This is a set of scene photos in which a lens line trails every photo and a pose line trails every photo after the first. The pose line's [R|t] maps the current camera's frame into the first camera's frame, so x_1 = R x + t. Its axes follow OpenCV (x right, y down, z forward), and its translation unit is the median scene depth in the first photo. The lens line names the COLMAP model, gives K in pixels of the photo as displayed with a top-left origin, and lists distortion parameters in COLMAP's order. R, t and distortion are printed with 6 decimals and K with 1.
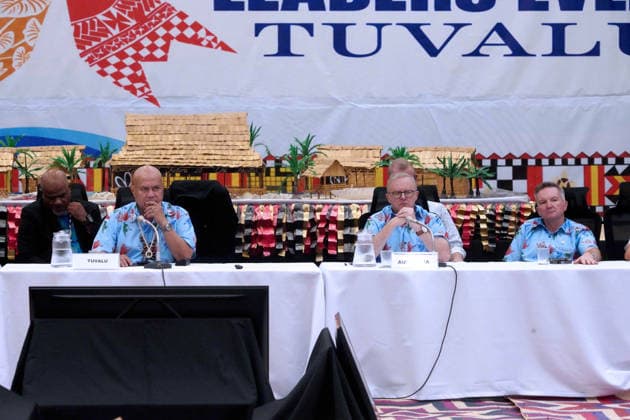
lens RADIAL K [[2424.3, 0, 265.6], [0, 2424.3, 256.1], [0, 0, 1]] dist [-0.010158, 2.108515]
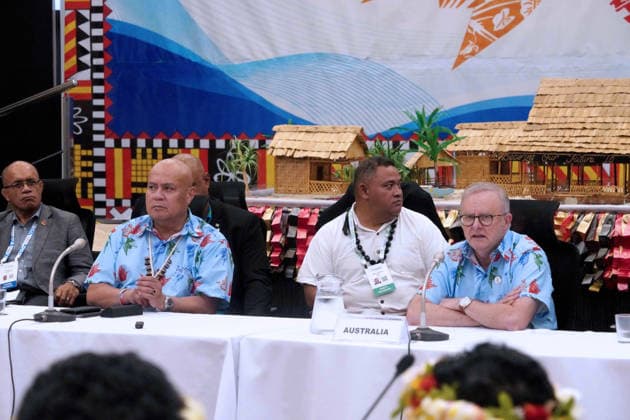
lens RADIAL K [[2591.4, 0, 277.9], [0, 2591.4, 210.4], [0, 0, 1]] dist [-0.053714, 2.728110]
pose [[0.846237, 0.021884, -0.532357, 0.286238], [-0.022568, 0.999732, 0.005222, -0.022594], [0.532329, 0.007595, 0.846504, 0.322790]]
